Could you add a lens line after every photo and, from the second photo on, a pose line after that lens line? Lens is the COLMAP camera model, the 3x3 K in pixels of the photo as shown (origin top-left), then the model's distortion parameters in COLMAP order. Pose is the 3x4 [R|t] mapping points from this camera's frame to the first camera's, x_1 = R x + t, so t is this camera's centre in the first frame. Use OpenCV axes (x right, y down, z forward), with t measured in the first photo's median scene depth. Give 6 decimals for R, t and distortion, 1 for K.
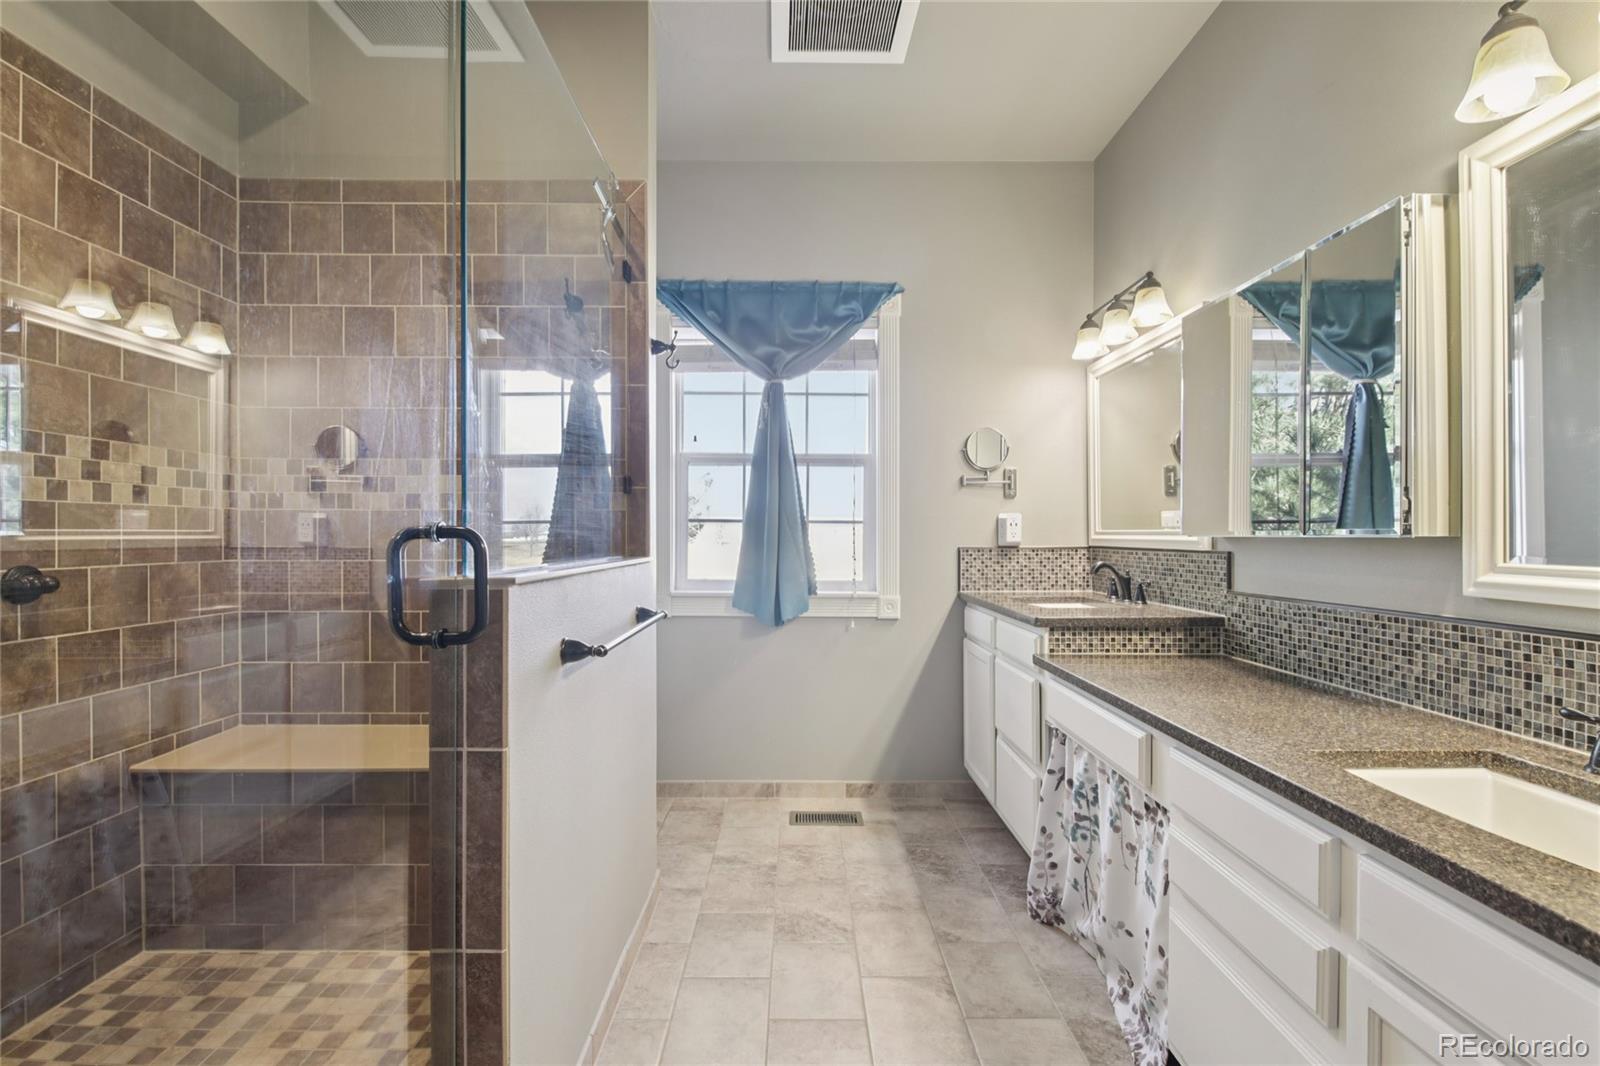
lens RADIAL K [[692.6, 0, 804.3], [0, 692.6, 525.5], [0, 0, 1]] dist [0.001941, -0.005152]
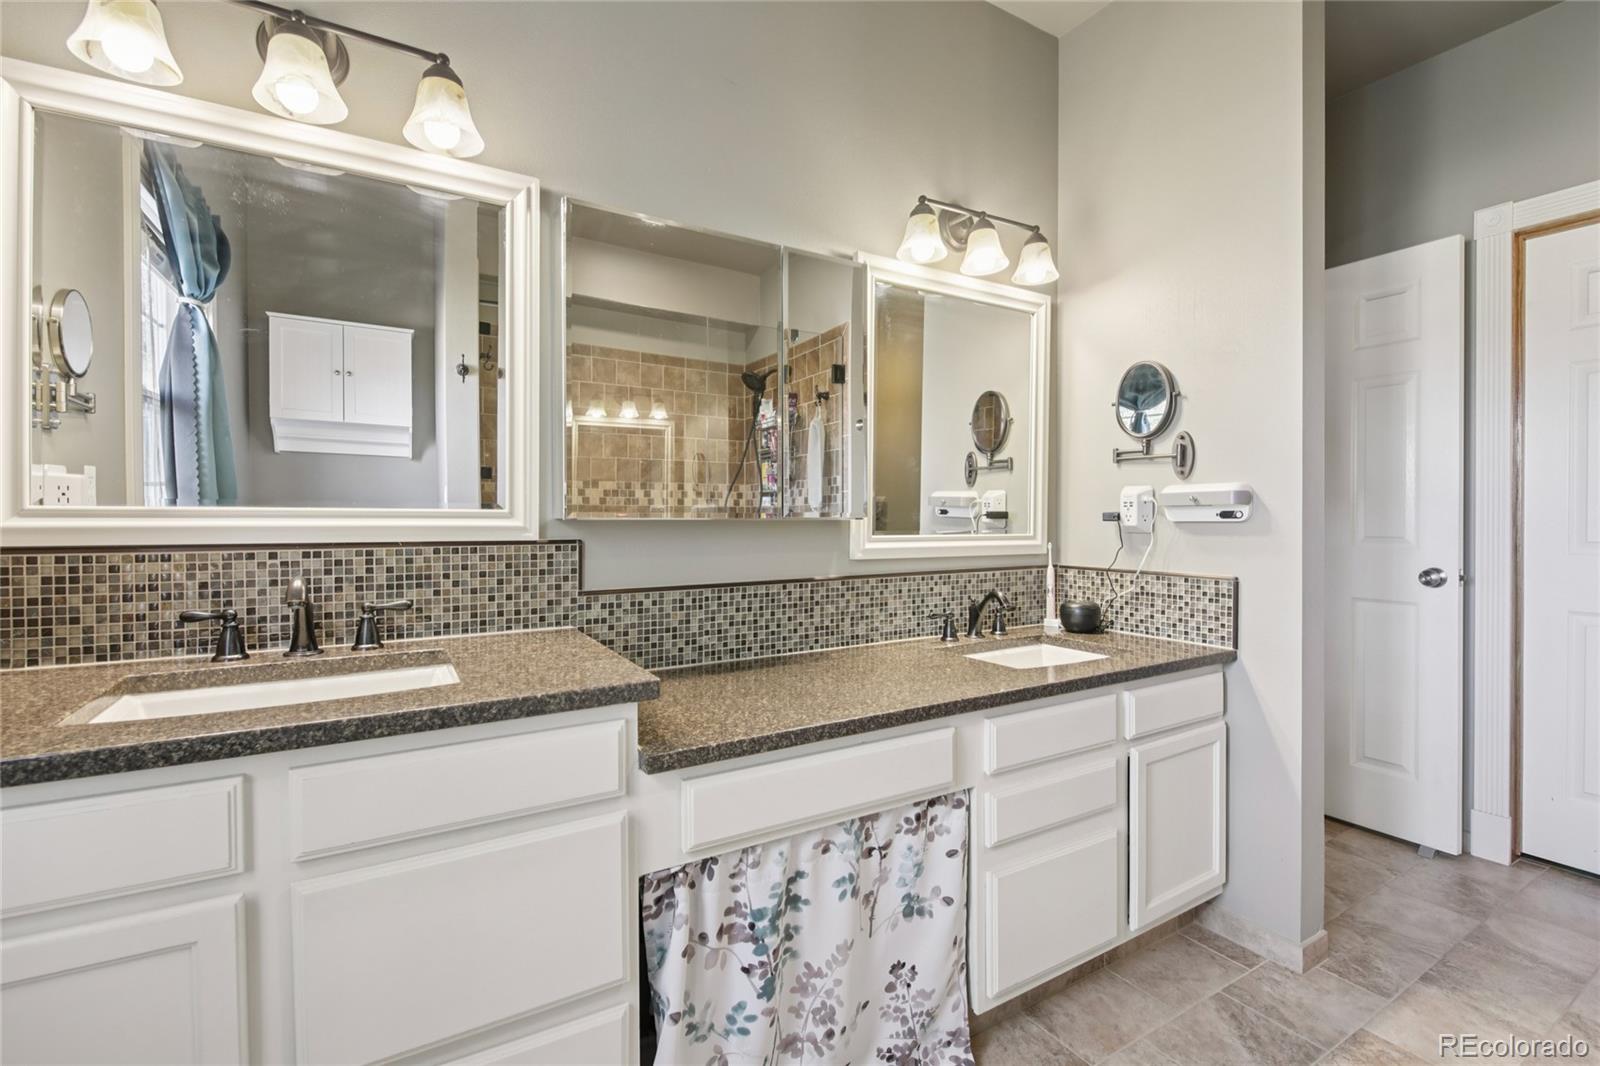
lens RADIAL K [[692.6, 0, 804.3], [0, 692.6, 525.5], [0, 0, 1]] dist [0.001941, -0.005152]
pose [[-0.488880, -0.003928, 0.872342, -0.217584], [-0.006988, 0.999975, 0.000587, 0.027019], [-0.872323, -0.005809, -0.488895, 1.540284]]
